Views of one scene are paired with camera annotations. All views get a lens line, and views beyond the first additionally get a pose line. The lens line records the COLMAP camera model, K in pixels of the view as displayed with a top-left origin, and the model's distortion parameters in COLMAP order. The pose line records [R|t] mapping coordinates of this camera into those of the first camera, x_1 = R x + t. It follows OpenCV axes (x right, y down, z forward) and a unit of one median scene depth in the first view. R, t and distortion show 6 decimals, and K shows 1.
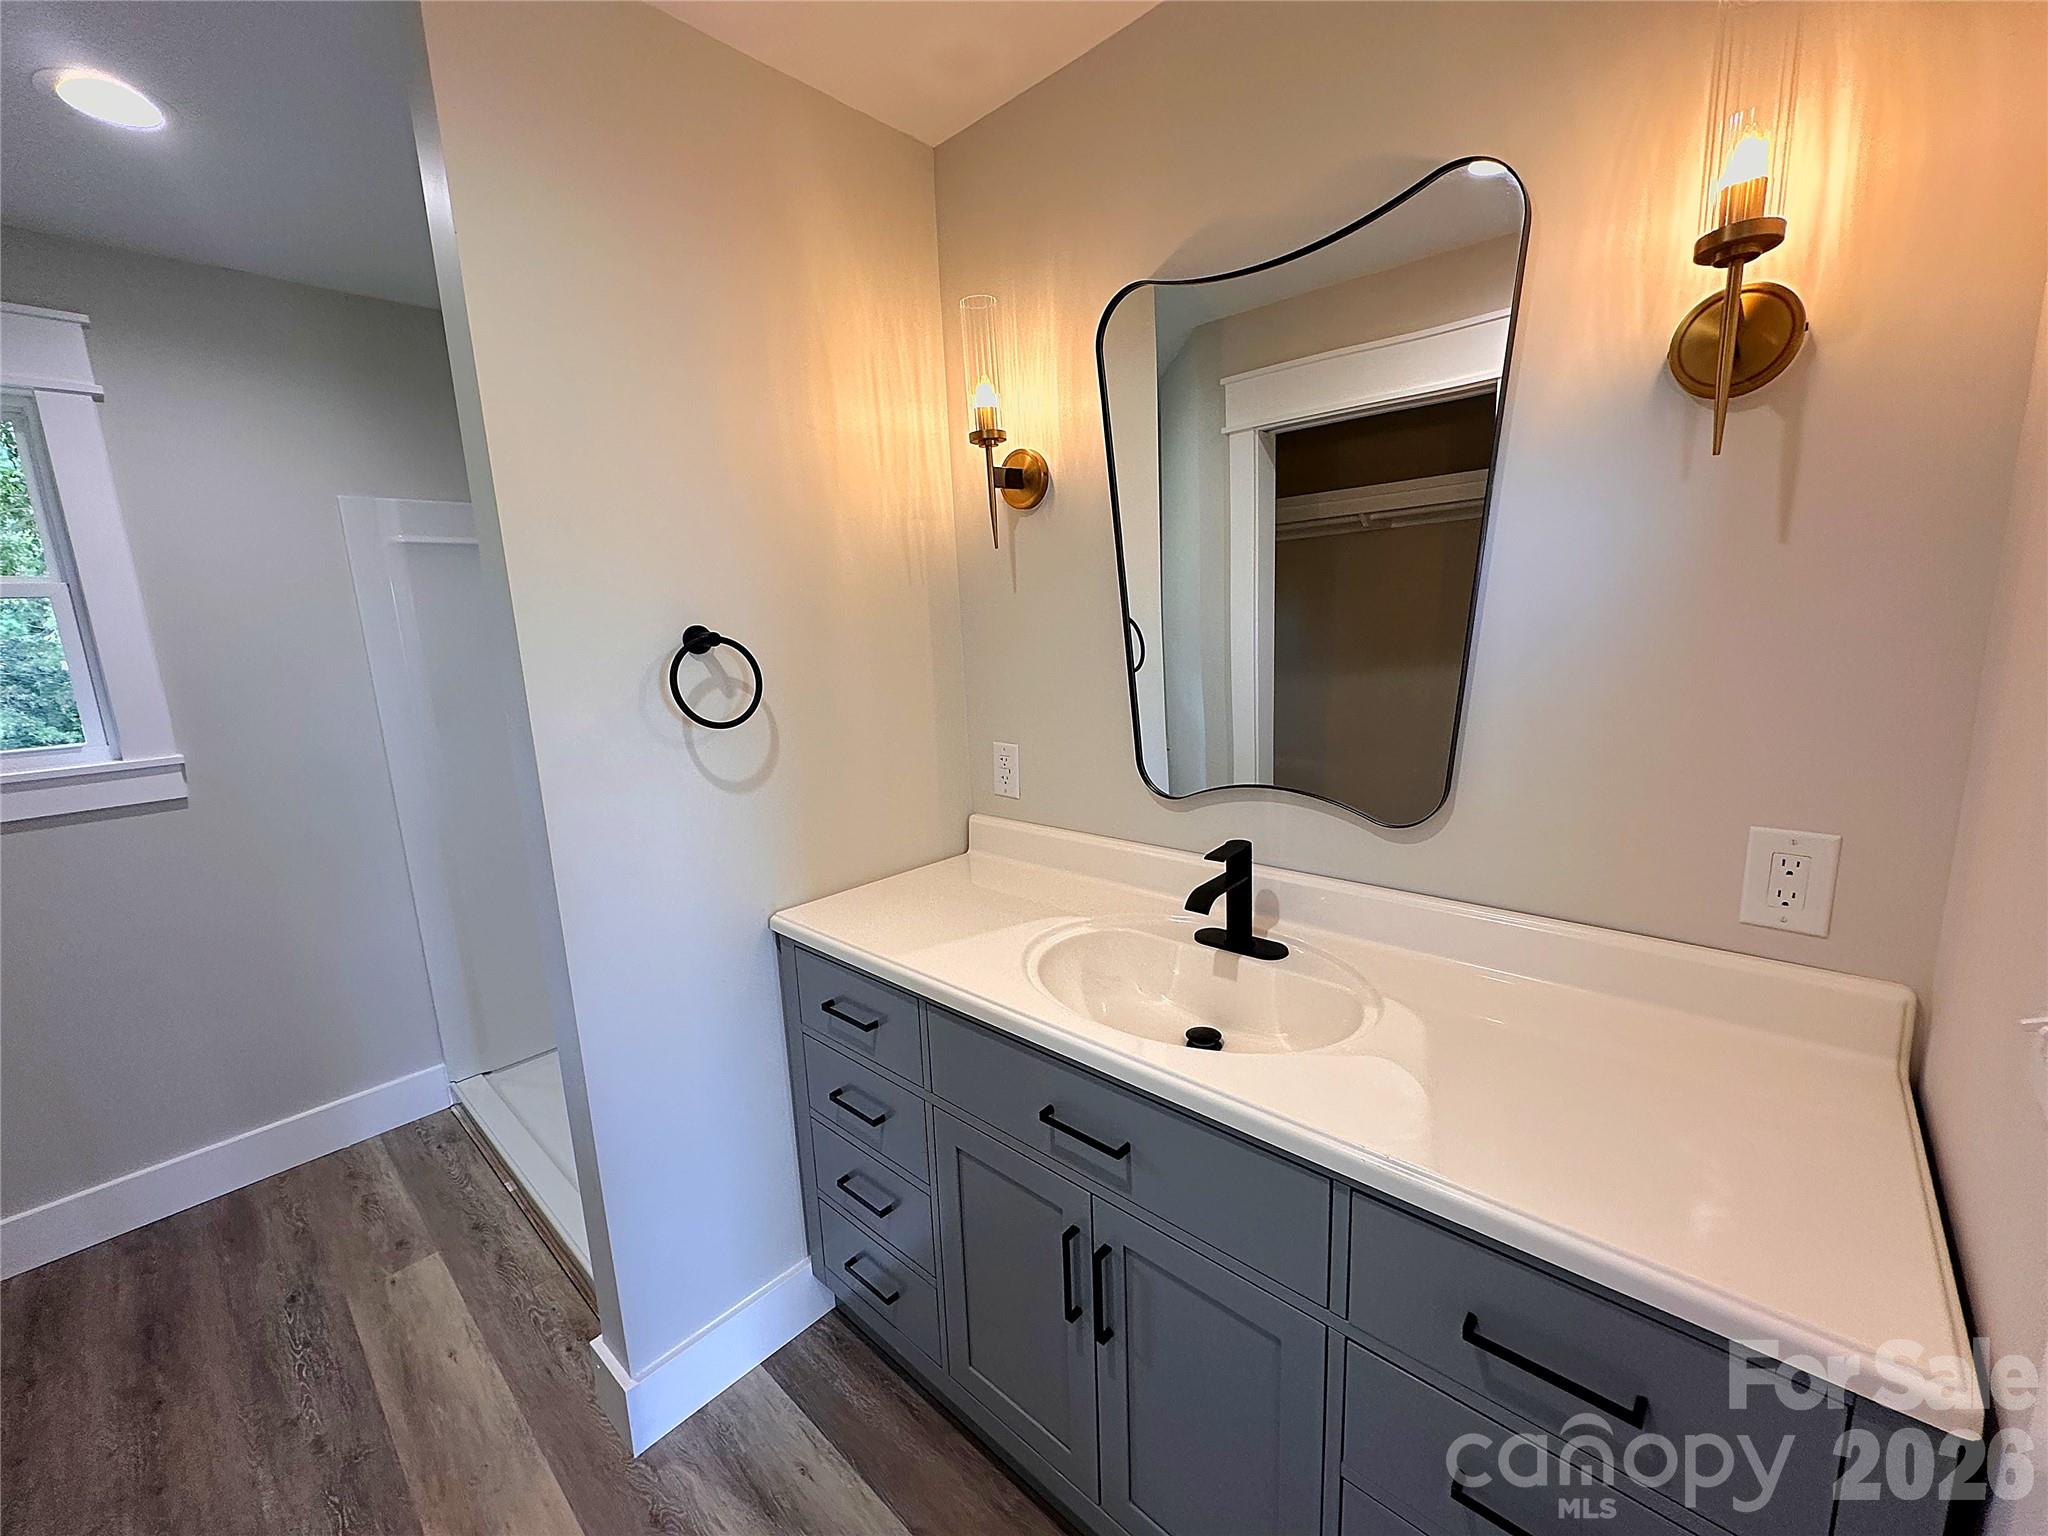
lens RADIAL K [[818.6, 0, 1014.4], [0, 818.6, 768.8], [0, 0, 1]] dist [-0.003105, 0.001513]
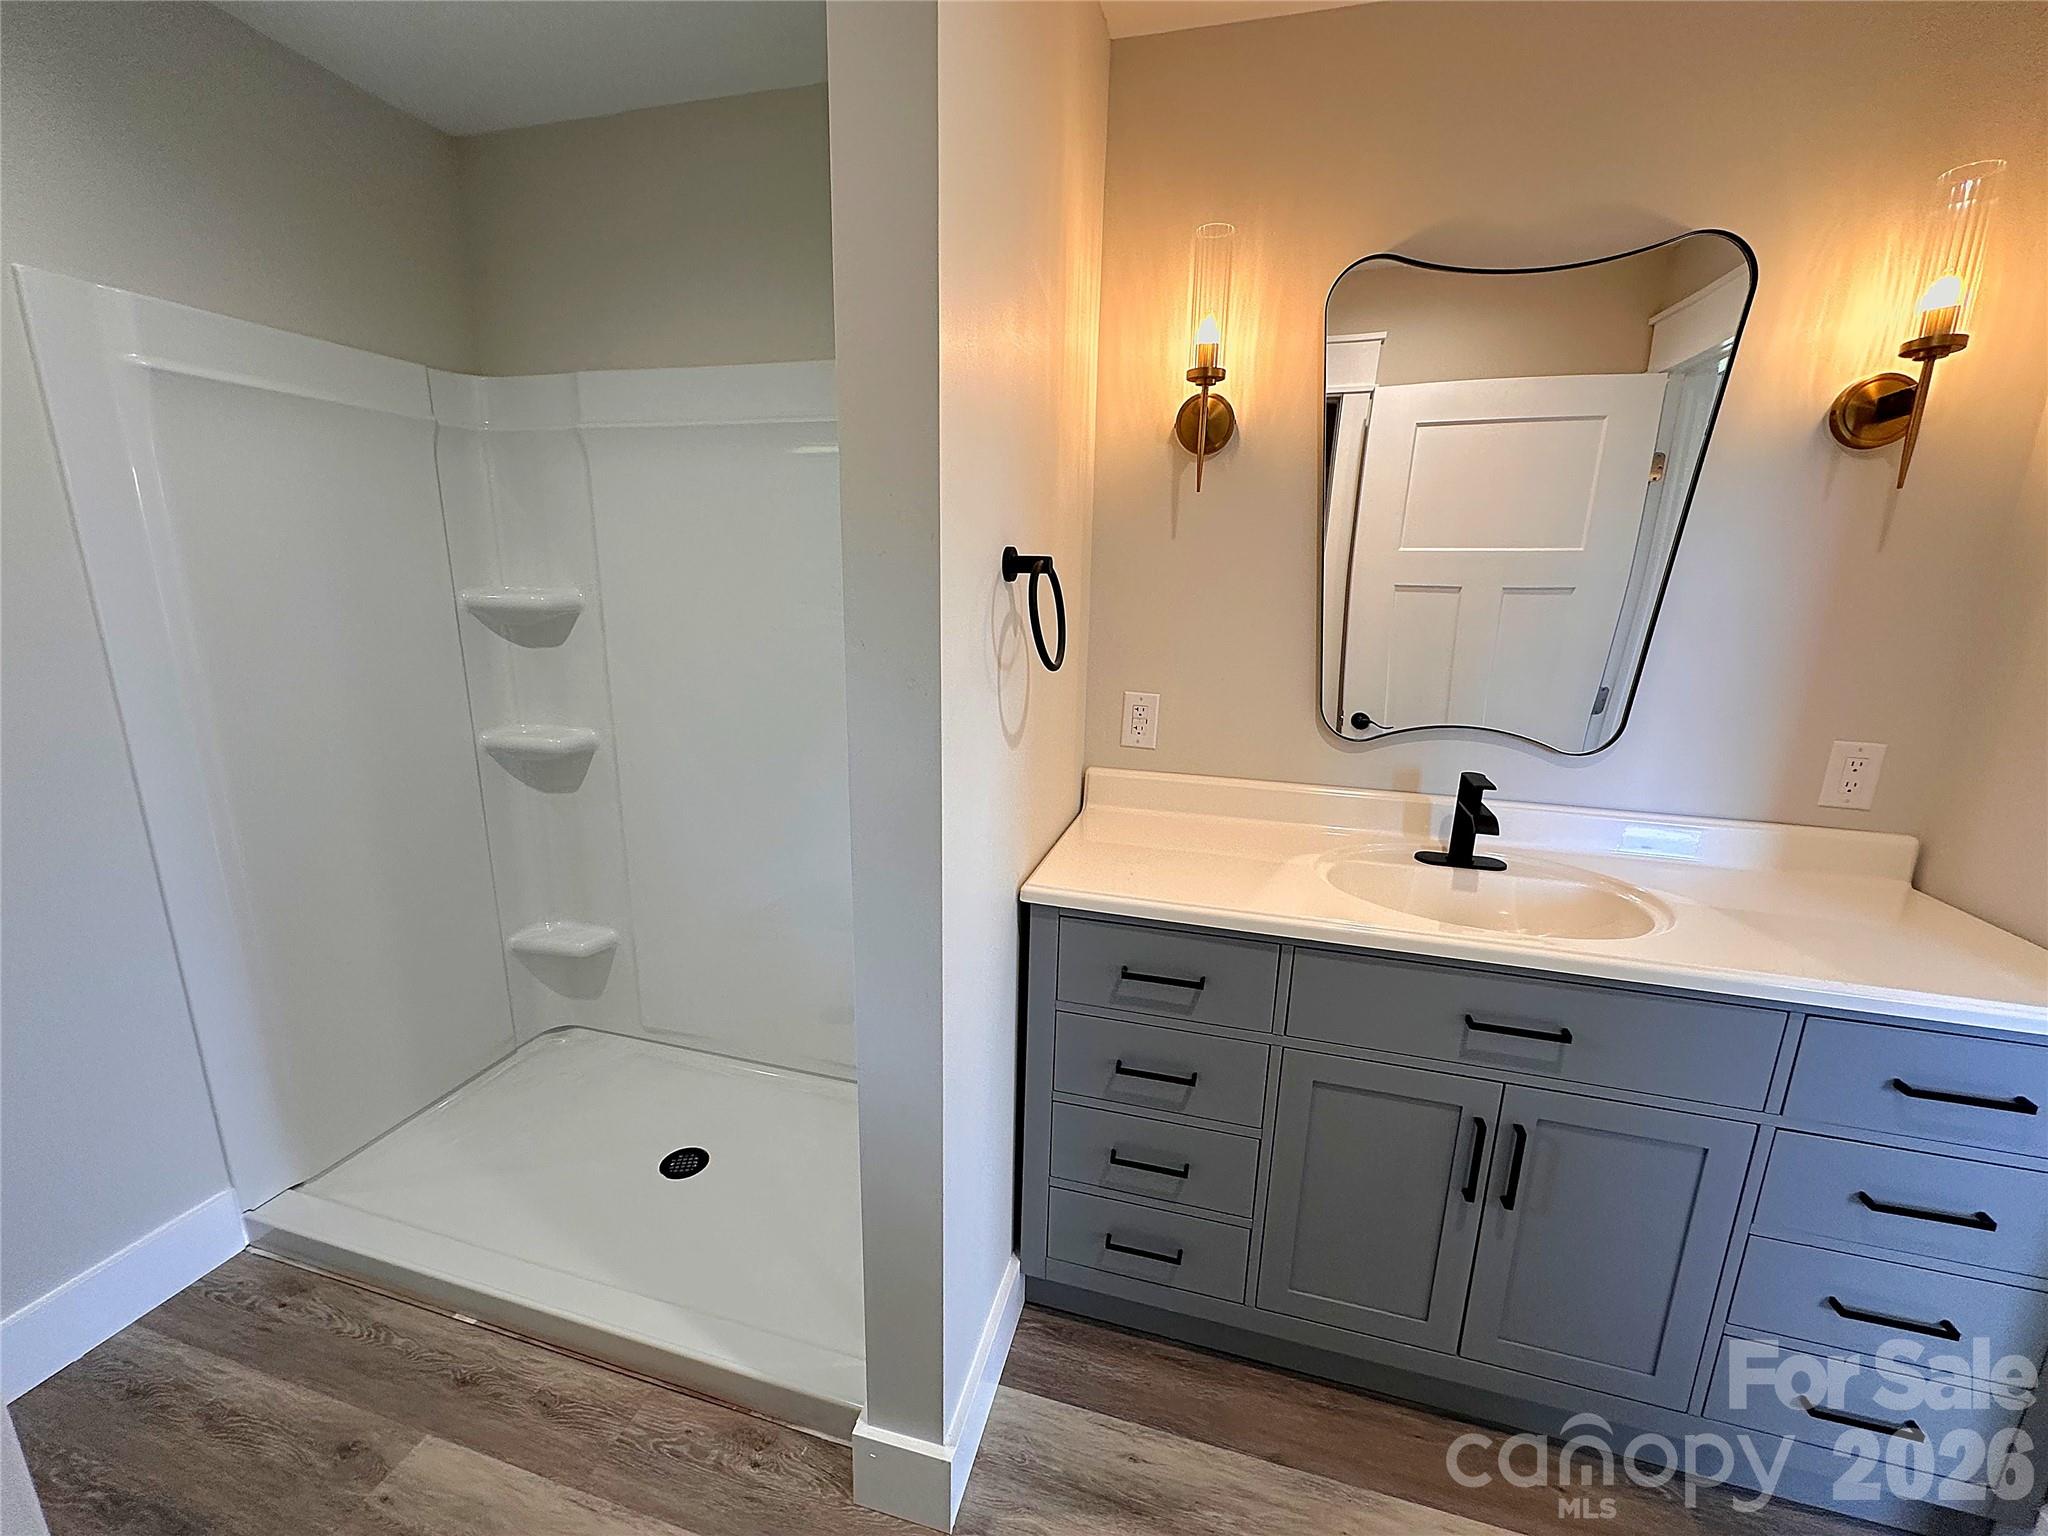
lens RADIAL K [[818.6, 0, 1024.0], [0, 818.6, 769.3], [0, 0, 1]] dist [-0.003105, 0.001513]
pose [[0.886647, -0.042933, 0.460450, -0.674962], [0.021863, 0.998459, 0.050997, 0.008088], [-0.461930, -0.035150, 0.886220, 0.215706]]
